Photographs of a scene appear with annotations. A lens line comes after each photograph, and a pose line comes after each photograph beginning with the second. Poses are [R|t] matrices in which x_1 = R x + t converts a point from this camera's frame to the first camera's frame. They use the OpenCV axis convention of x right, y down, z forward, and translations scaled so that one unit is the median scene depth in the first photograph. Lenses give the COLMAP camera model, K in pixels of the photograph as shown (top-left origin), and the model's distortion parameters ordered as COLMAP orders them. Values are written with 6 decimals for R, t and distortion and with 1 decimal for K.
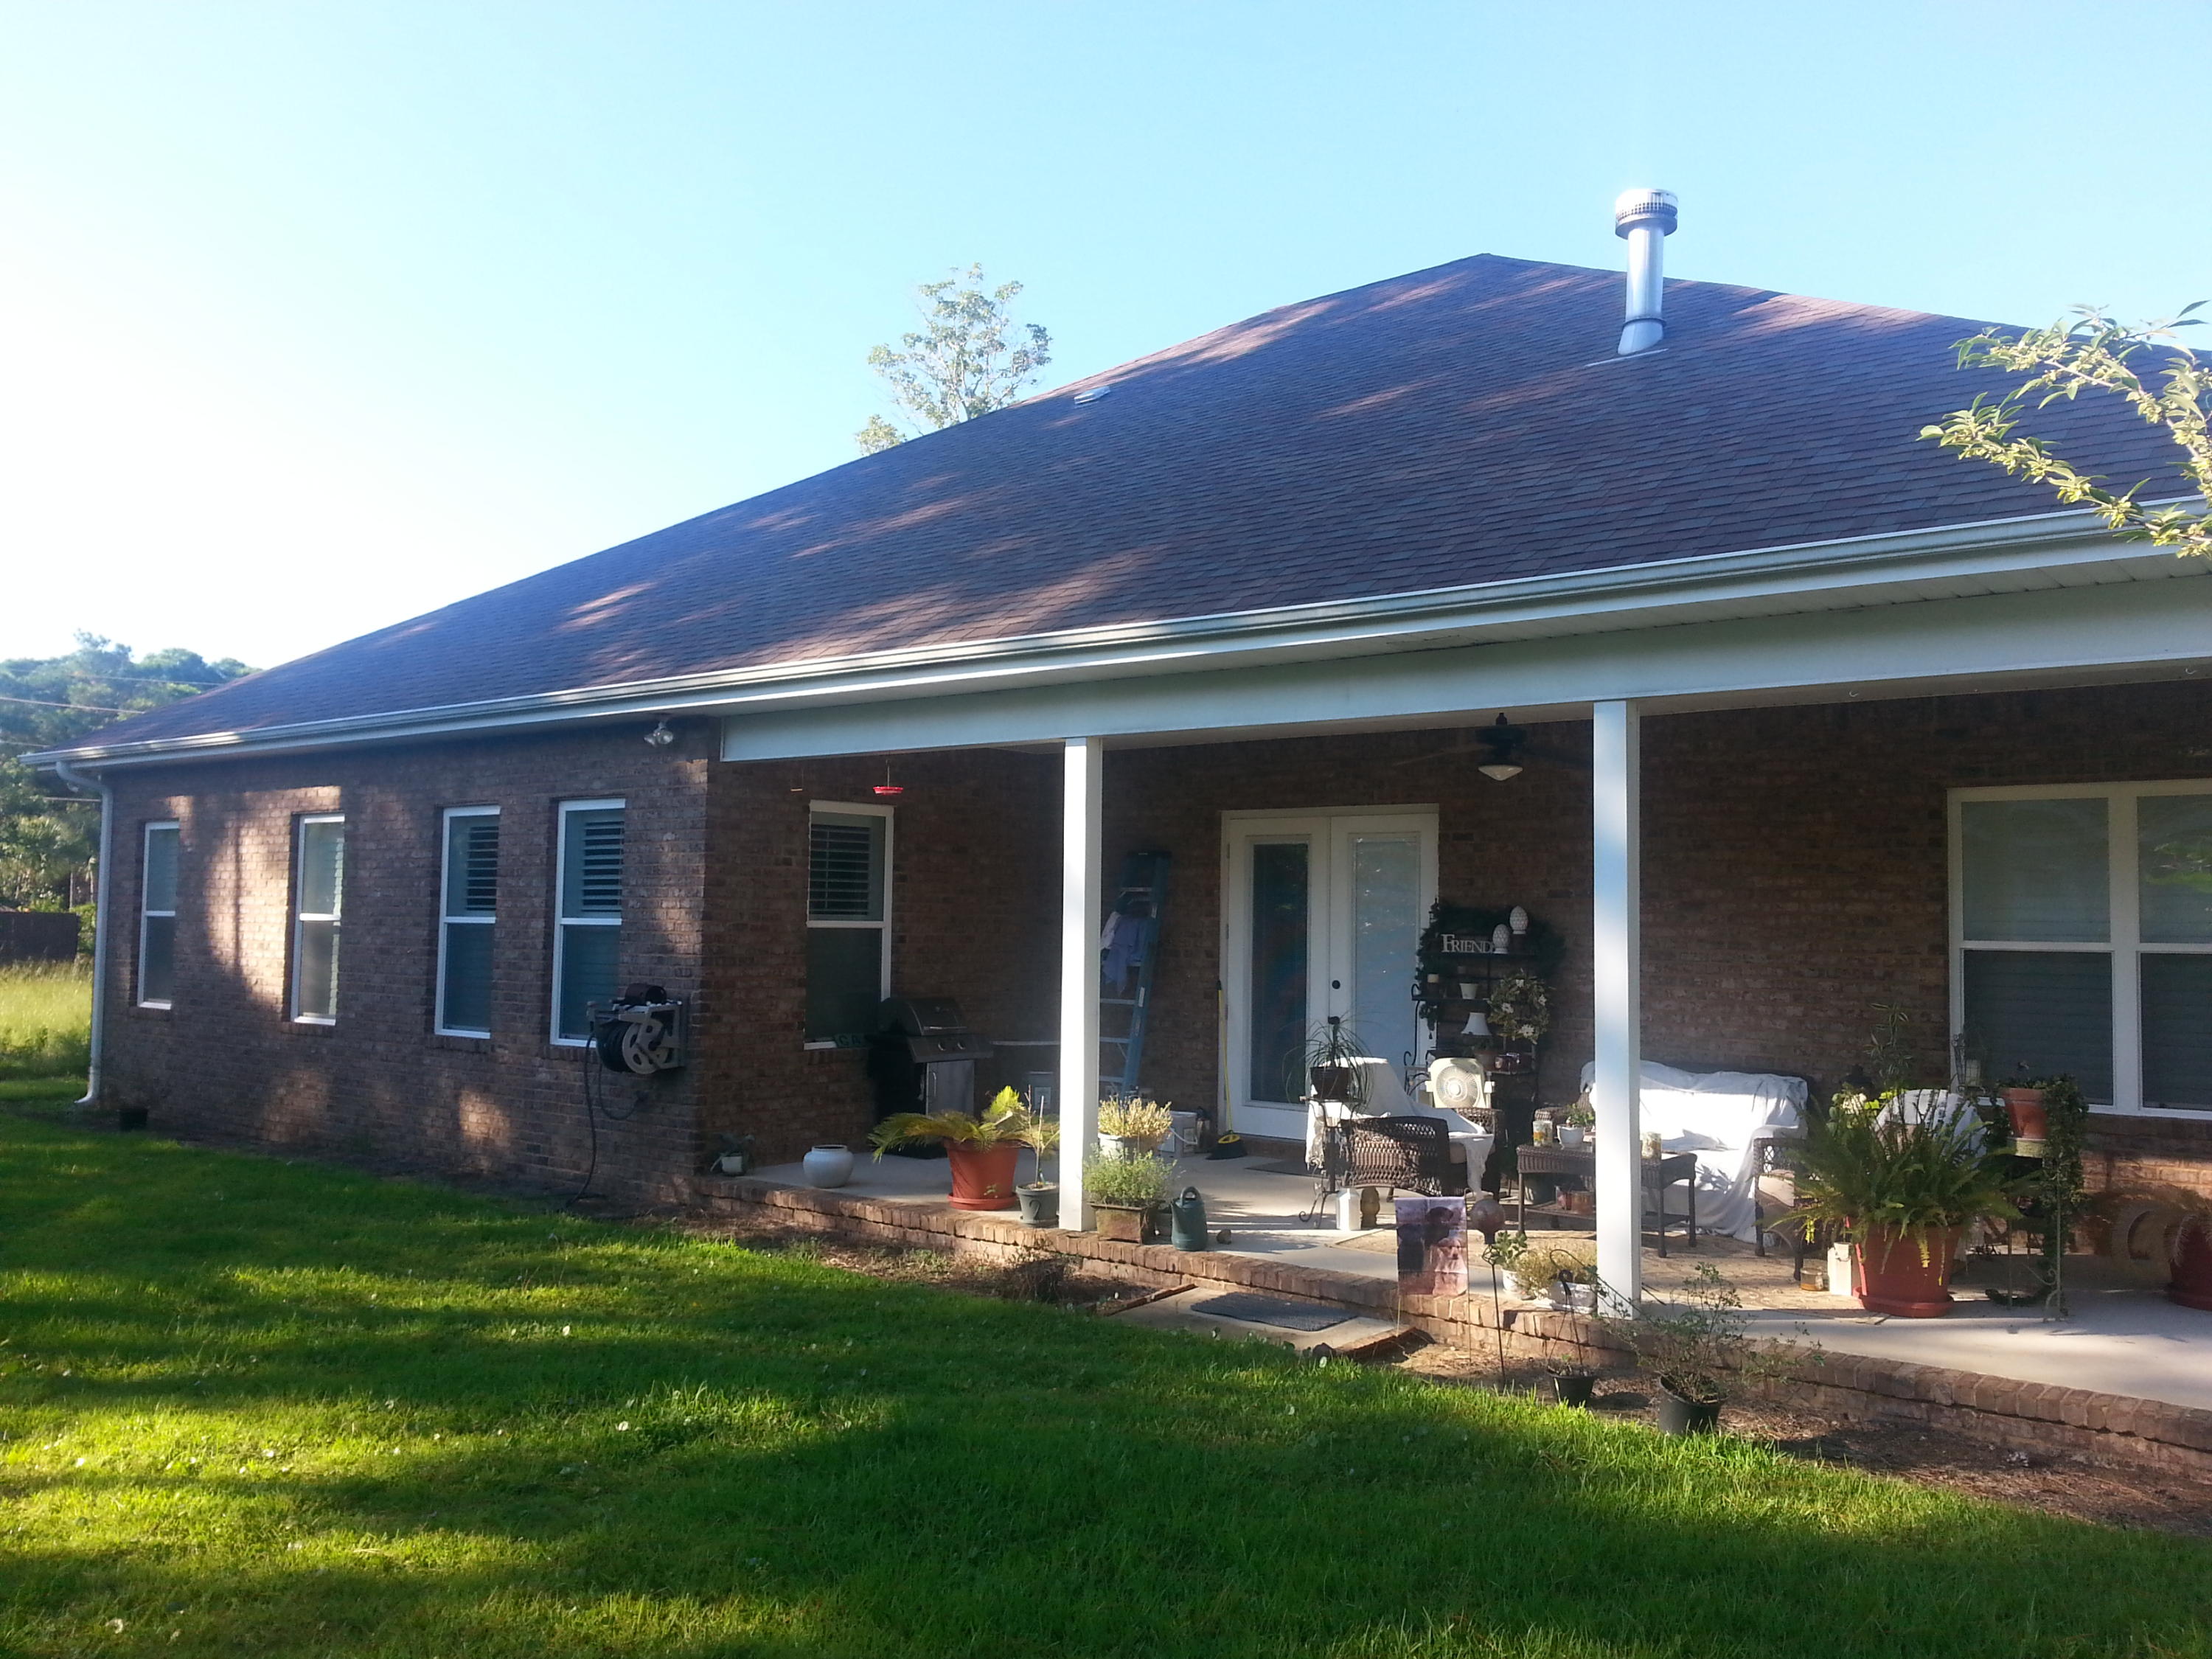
lens RADIAL K [[1760.5, 0, 1102.9], [0, 1760.5, 826.0], [0, 0, 1]] dist [0.108009, -0.229797]
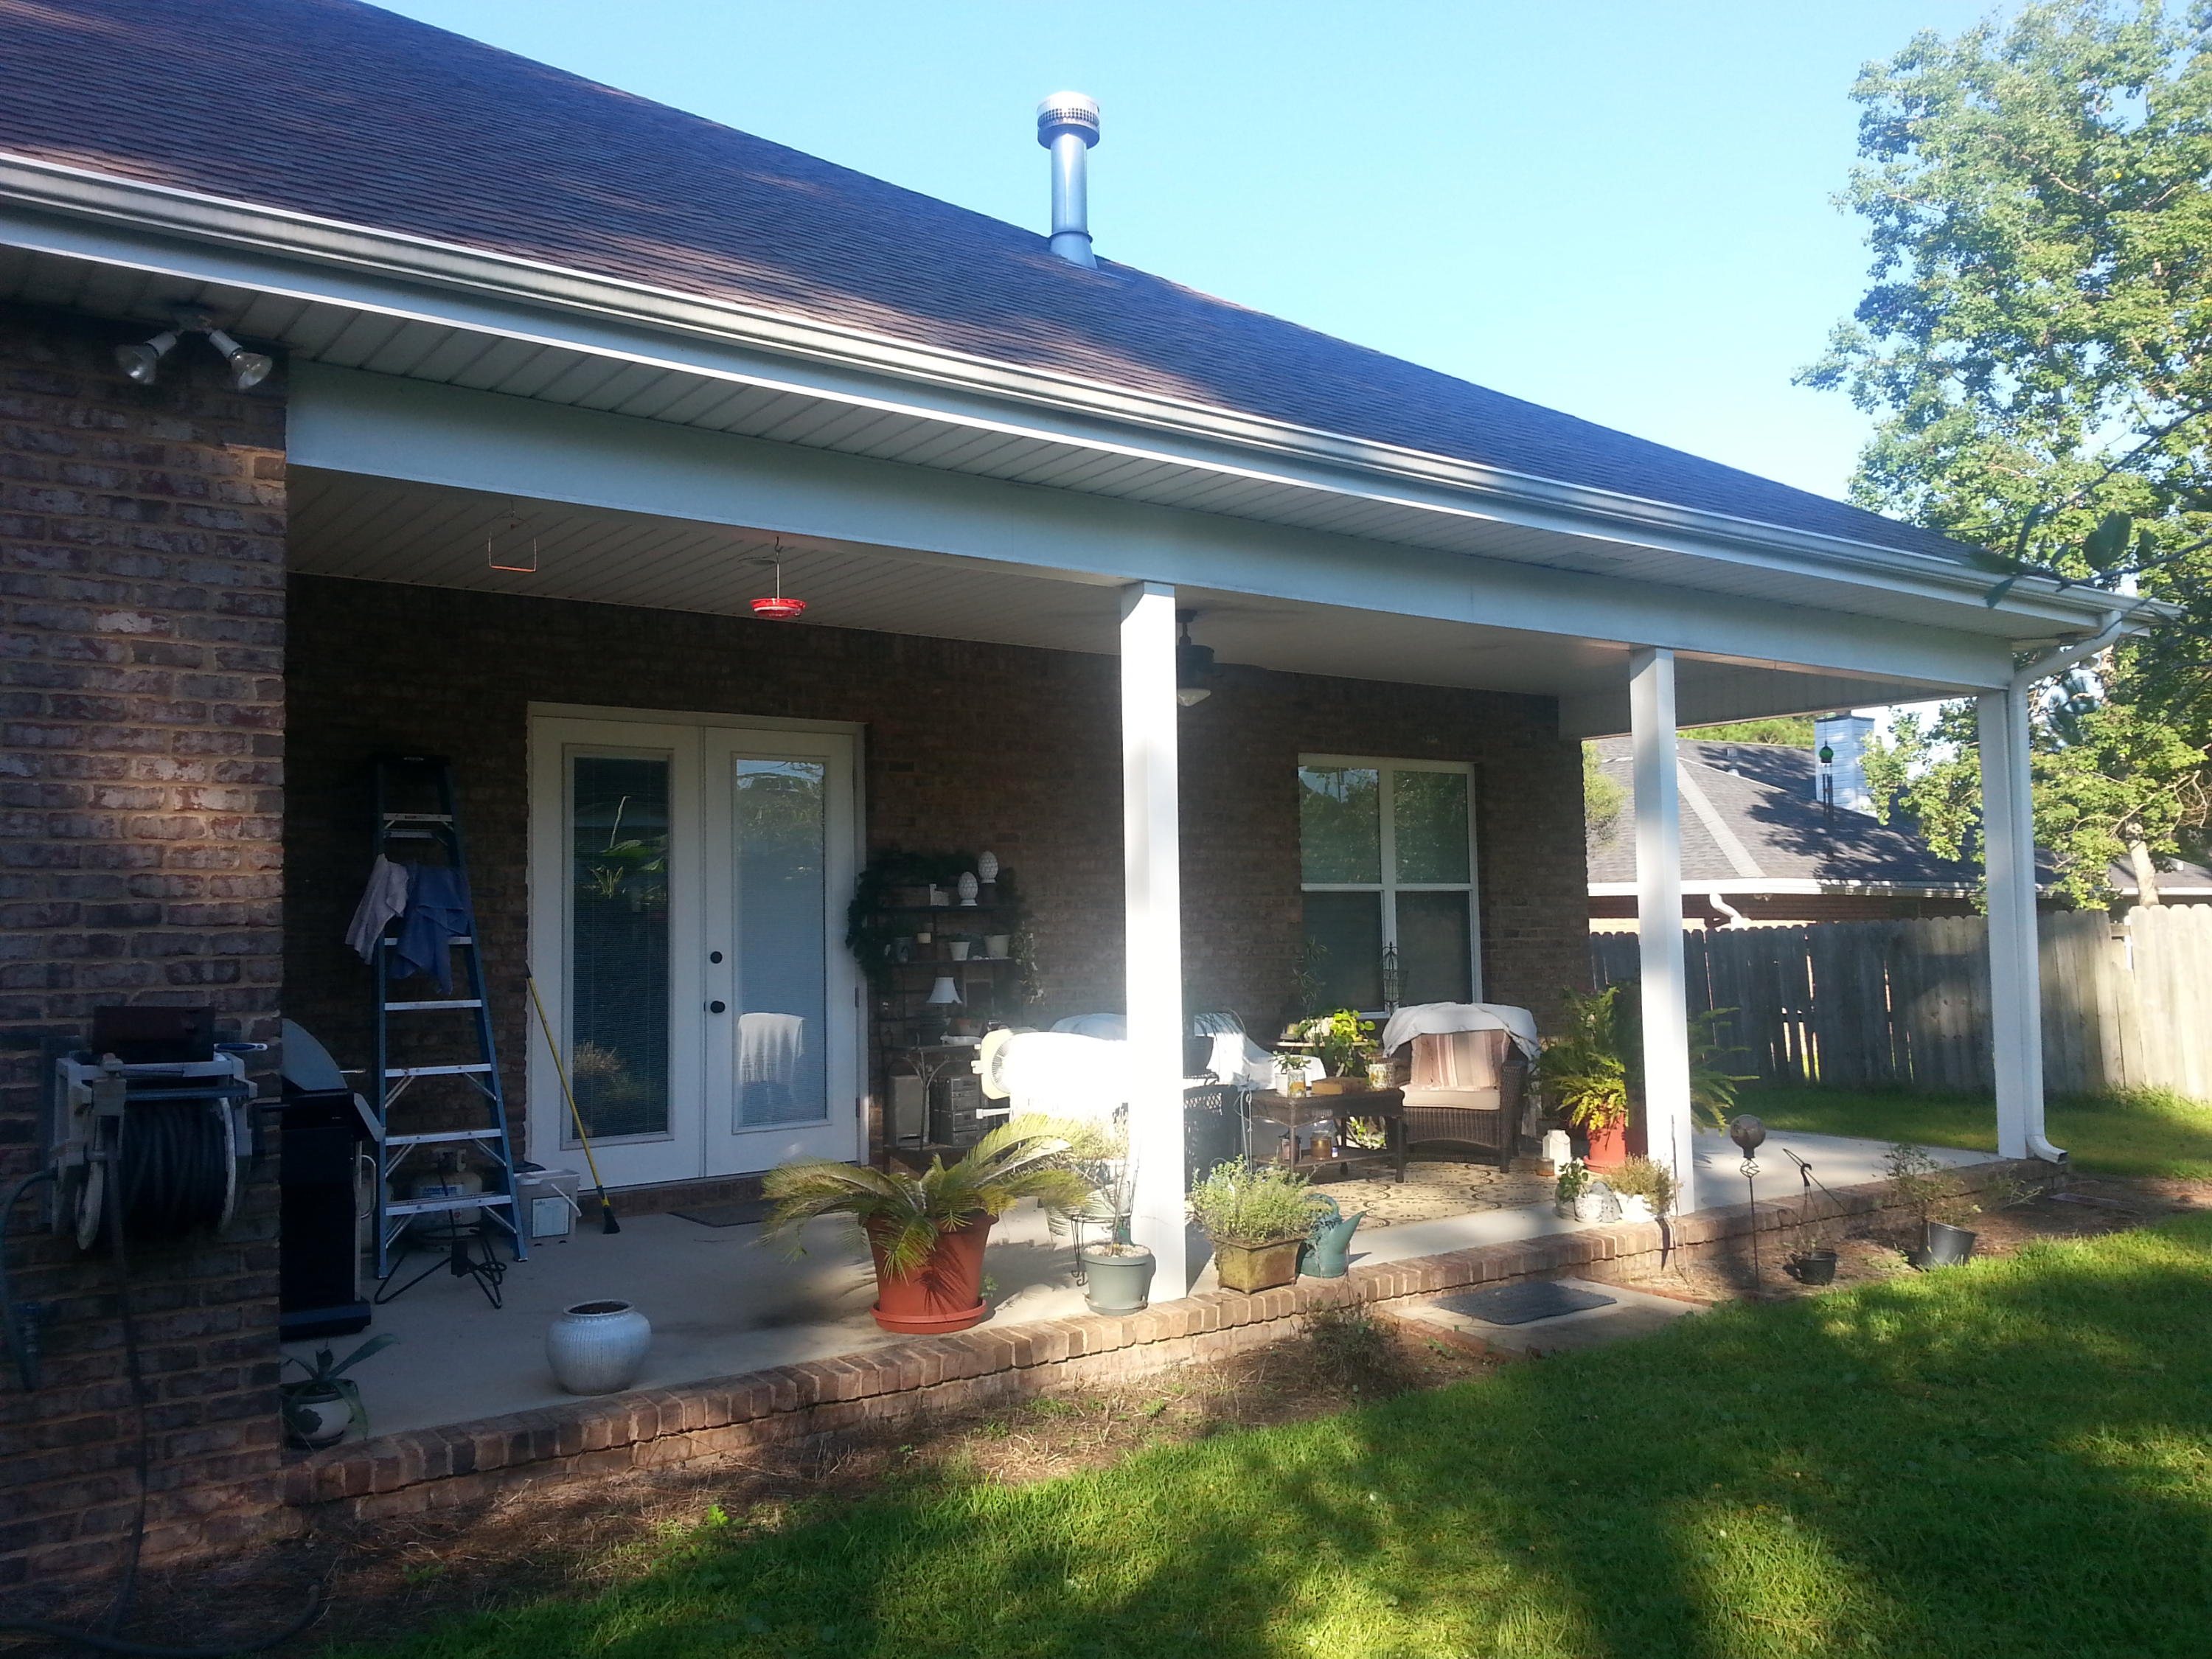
lens RADIAL K [[1756.4, 0, 1106.0], [0, 1756.4, 829.5], [0, 0, 1]] dist [0.095937, -0.196452]
pose [[0.255090, 0.034701, 0.966294, -0.746929], [-0.034540, 0.999045, -0.026759, 0.071615], [-0.966300, -0.026549, 0.256045, 0.925508]]
